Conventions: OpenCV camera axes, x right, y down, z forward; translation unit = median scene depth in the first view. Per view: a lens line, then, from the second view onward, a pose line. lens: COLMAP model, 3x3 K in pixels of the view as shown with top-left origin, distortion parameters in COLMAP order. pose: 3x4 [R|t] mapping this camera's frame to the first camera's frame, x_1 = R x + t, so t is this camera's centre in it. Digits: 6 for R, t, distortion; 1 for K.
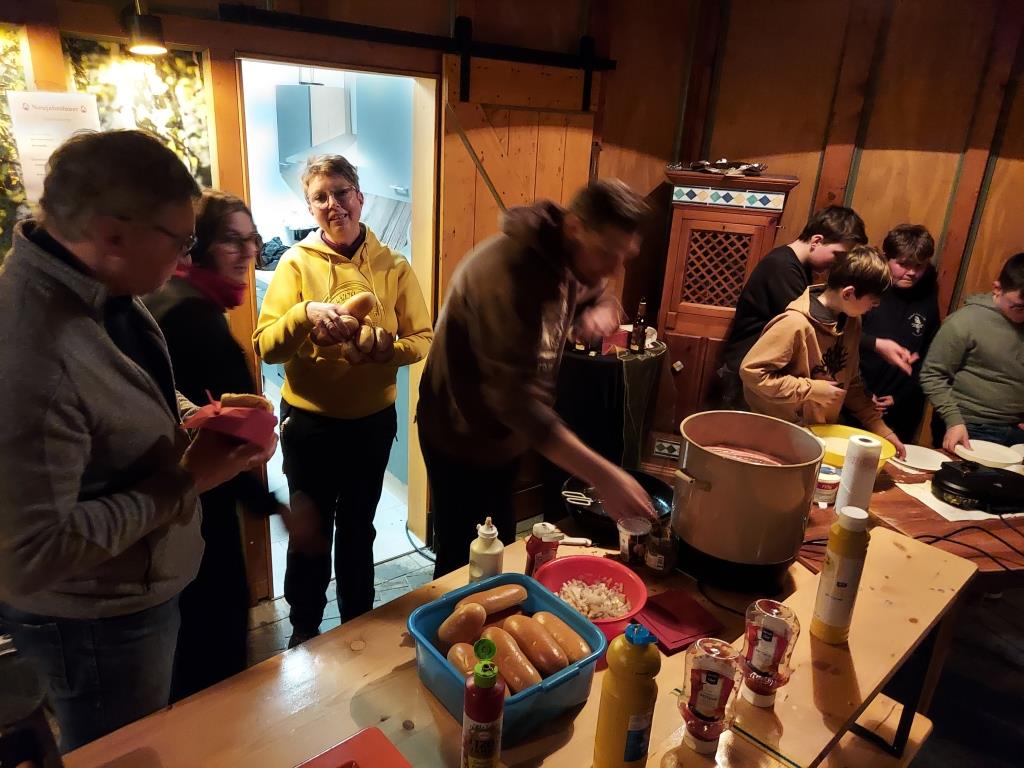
lens RADIAL K [[739.2, 0, 512.0], [0, 739.2, 384.0], [0, 0, 1]] dist [0.047061, -0.032526]
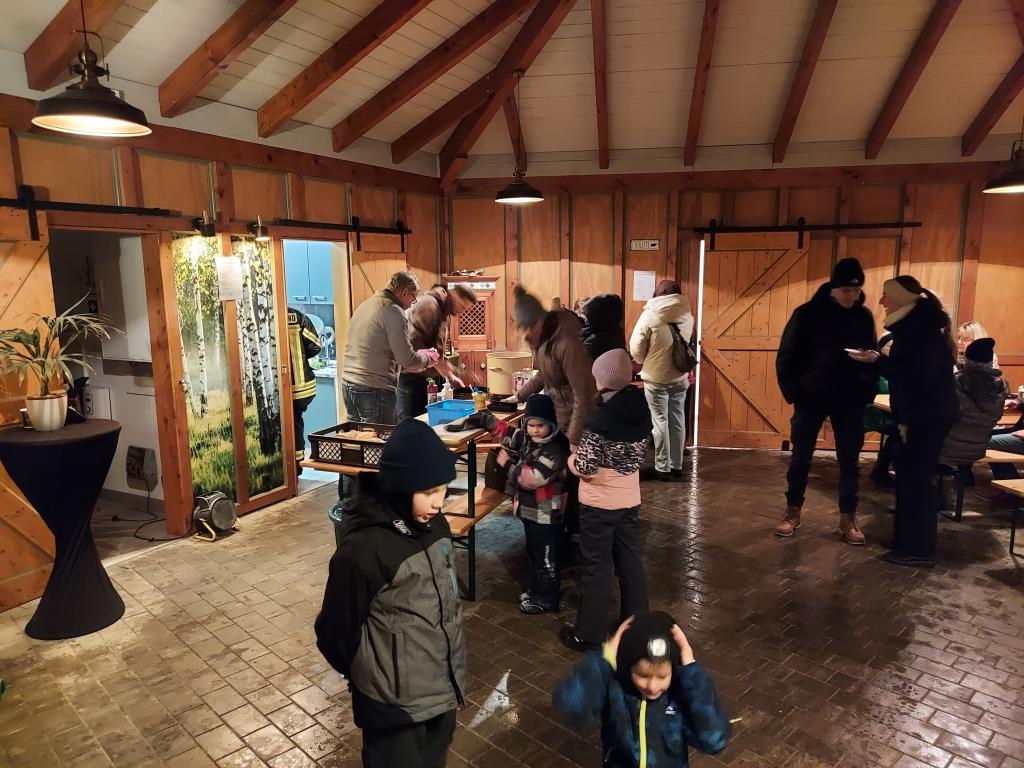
lens RADIAL K [[739.2, 0, 512.0], [0, 739.2, 384.0], [0, 0, 1]] dist [0.047061, -0.032526]
pose [[0.907320, -0.128385, 0.400359, -0.537307], [0.195744, 0.971731, -0.131999, 0.358770], [-0.372094, 0.198133, 0.906802, -1.015572]]
